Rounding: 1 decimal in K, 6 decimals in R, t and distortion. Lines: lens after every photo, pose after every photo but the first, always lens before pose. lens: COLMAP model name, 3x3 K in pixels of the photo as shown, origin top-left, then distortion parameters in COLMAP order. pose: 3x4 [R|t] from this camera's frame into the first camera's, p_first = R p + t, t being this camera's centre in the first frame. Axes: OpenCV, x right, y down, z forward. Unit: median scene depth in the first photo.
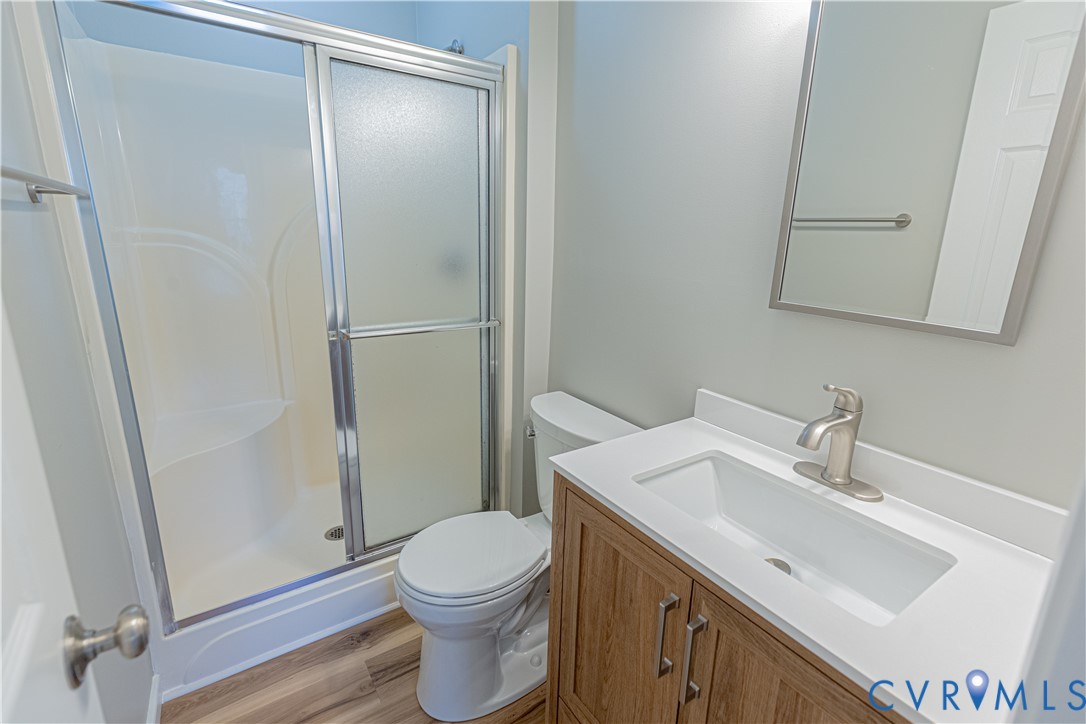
lens RADIAL K [[500.5, 0, 541.9], [0, 500.5, 343.6], [0, 0, 1]] dist [0.004924, 0.000041]
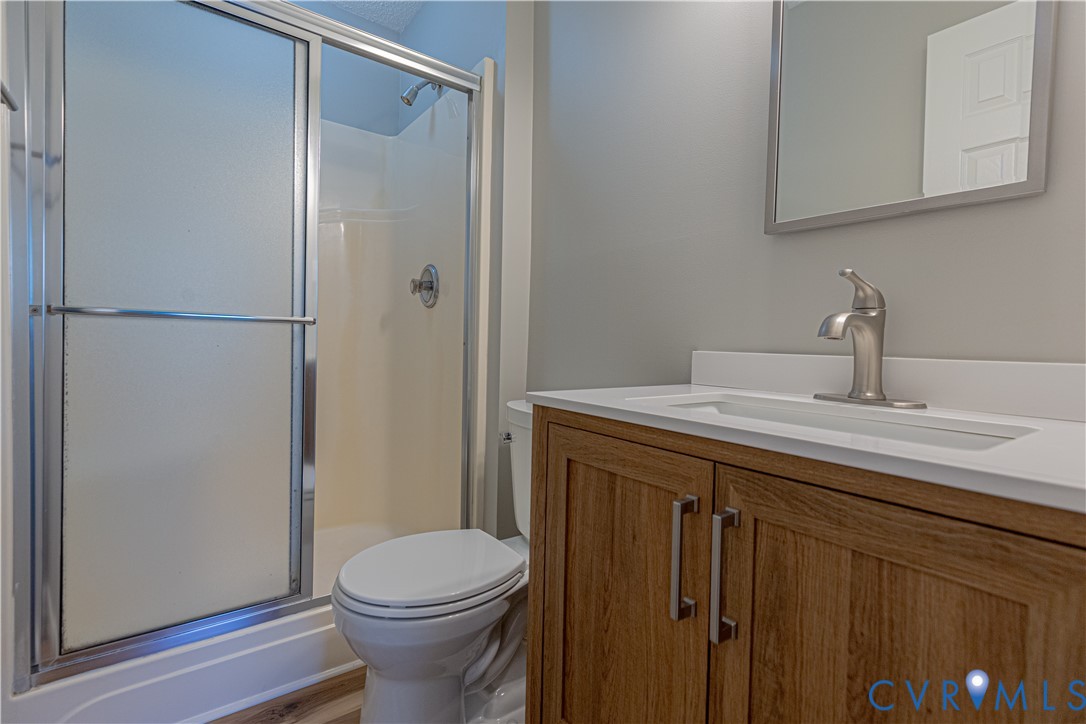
lens RADIAL K [[500.5, 0, 540.8], [0, 500.5, 361.9], [0, 0, 1]] dist [0.004924, 0.000041]
pose [[0.999125, -0.002395, 0.041753, 0.002980], [0.011558, 0.975288, -0.220636, 0.373029], [-0.040193, 0.220926, 0.974462, 0.176221]]
